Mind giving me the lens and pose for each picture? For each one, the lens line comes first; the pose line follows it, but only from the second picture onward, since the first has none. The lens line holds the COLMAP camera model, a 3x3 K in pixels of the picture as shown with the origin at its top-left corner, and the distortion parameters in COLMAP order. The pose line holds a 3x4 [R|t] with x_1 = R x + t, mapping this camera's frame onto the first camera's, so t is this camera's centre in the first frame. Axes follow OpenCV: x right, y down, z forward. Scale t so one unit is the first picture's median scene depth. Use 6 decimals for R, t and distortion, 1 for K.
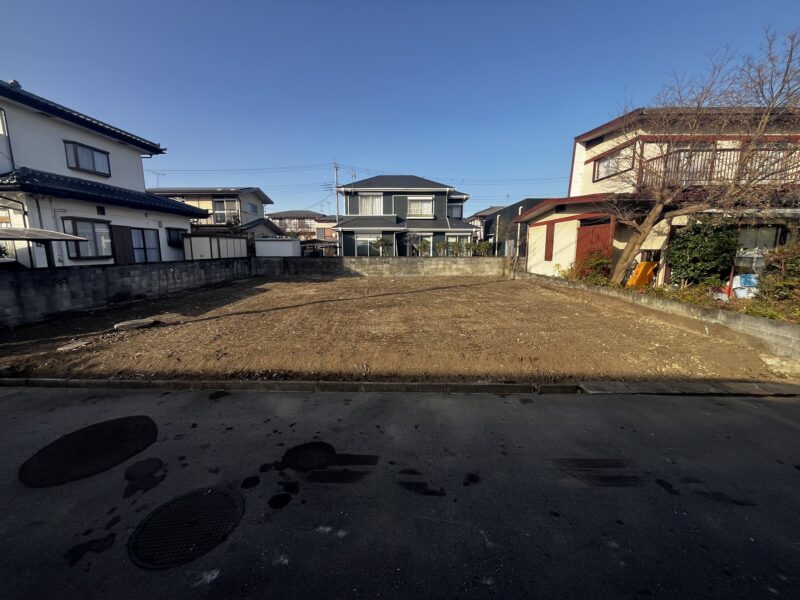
lens RADIAL K [[325.4, 0, 400.0], [0, 325.4, 300.0], [0, 0, 1]] dist [-0.002235, -0.000605]
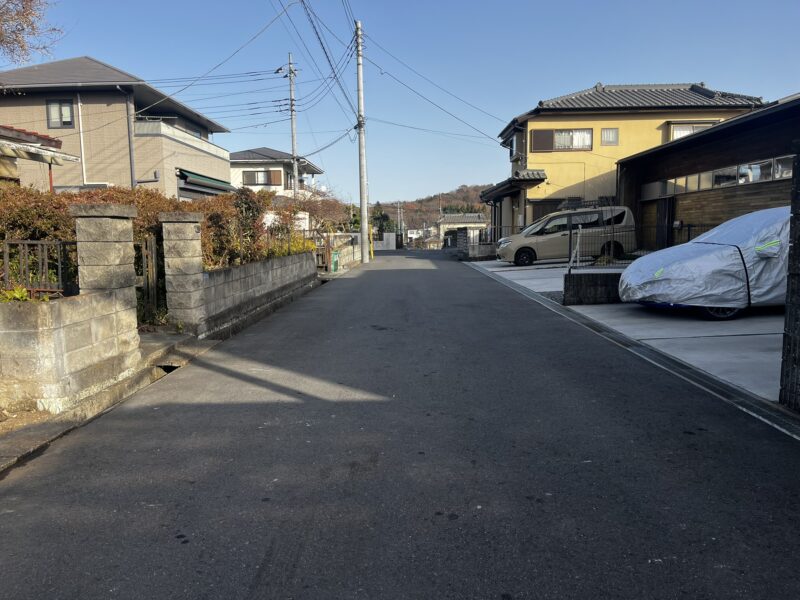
lens RADIAL K [[602.0, 0, 400.0], [0, 602.0, 300.0], [0, 0, 1]] dist [0.073519, -0.085546]
pose [[0.000321, -0.108463, 0.994100, 0.114848], [0.167031, 0.980141, 0.106886, 0.024553], [-0.985952, 0.166012, 0.018431, 0.131304]]
